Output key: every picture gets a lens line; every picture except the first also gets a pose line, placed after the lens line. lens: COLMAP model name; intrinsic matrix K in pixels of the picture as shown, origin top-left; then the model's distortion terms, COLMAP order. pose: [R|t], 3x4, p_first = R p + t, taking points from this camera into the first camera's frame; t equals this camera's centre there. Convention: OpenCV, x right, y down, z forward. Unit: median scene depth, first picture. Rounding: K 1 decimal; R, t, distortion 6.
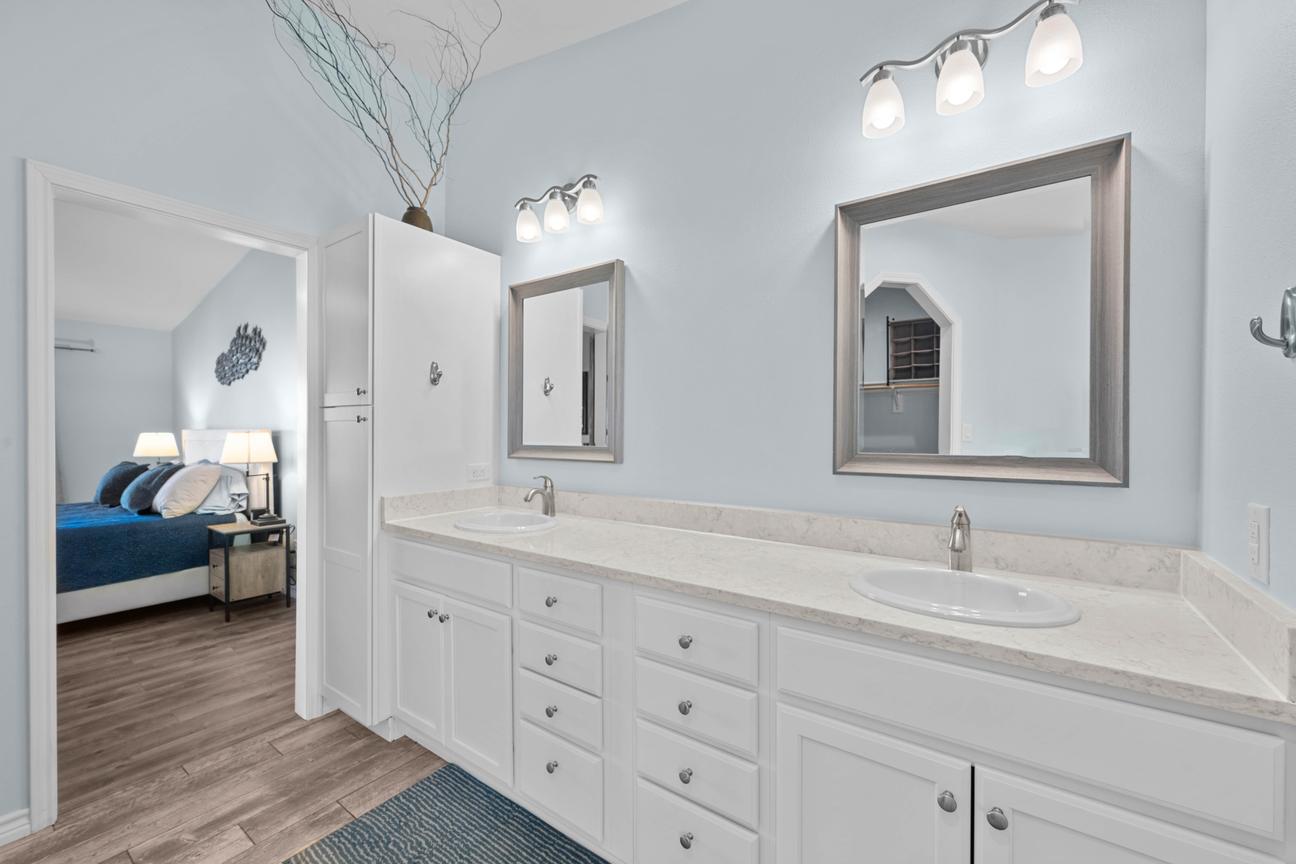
lens RADIAL K [[508.9, 0, 651.7], [0, 508.9, 433.0], [0, 0, 1]] dist [-0.000325, -0.000043]
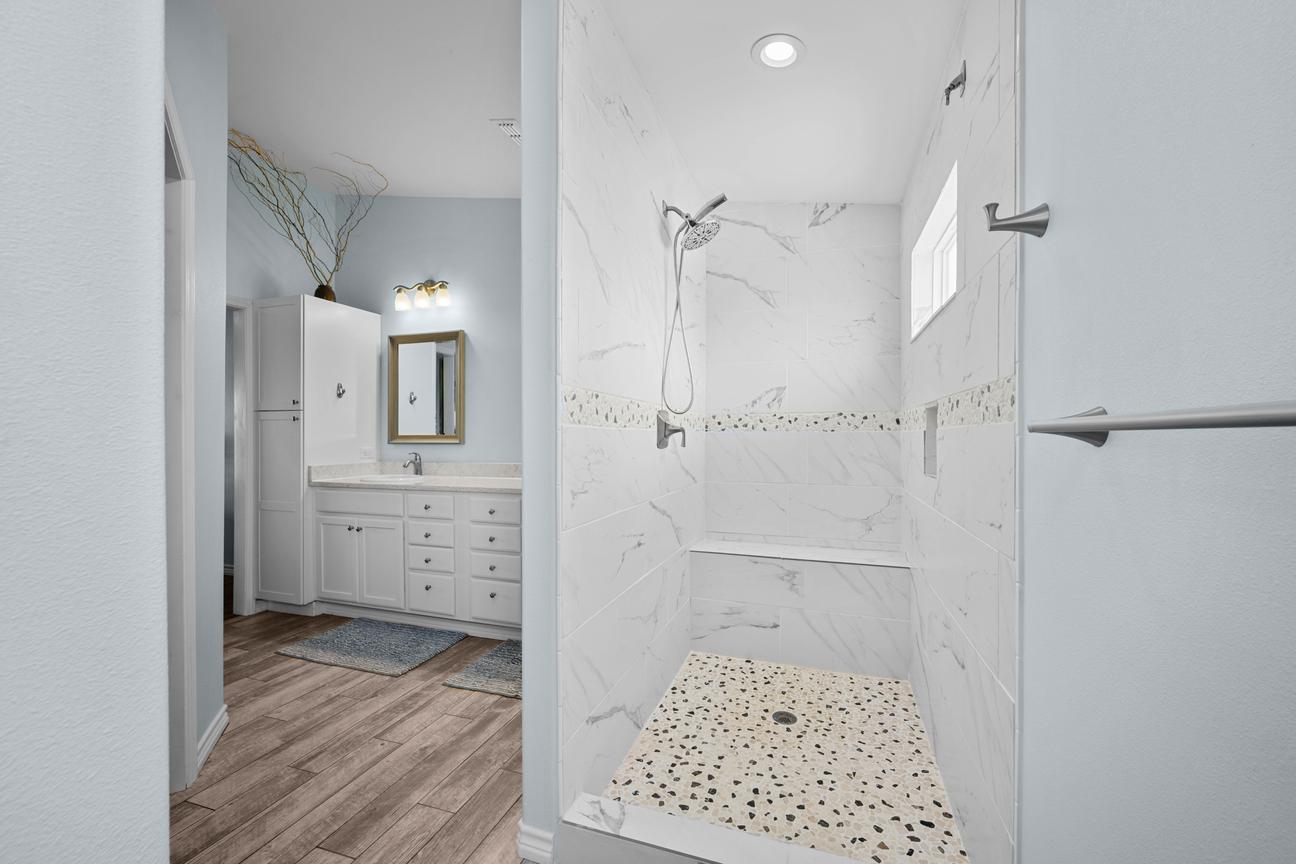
lens RADIAL K [[508.9, 0, 656.5], [0, 508.9, 435.9], [0, 0, 1]] dist [-0.000325, -0.000043]
pose [[0.956146, -0.005687, 0.292834, 0.059633], [0.004559, 0.999979, 0.004534, 0.023949], [-0.292854, -0.003000, 0.956153, -0.833955]]
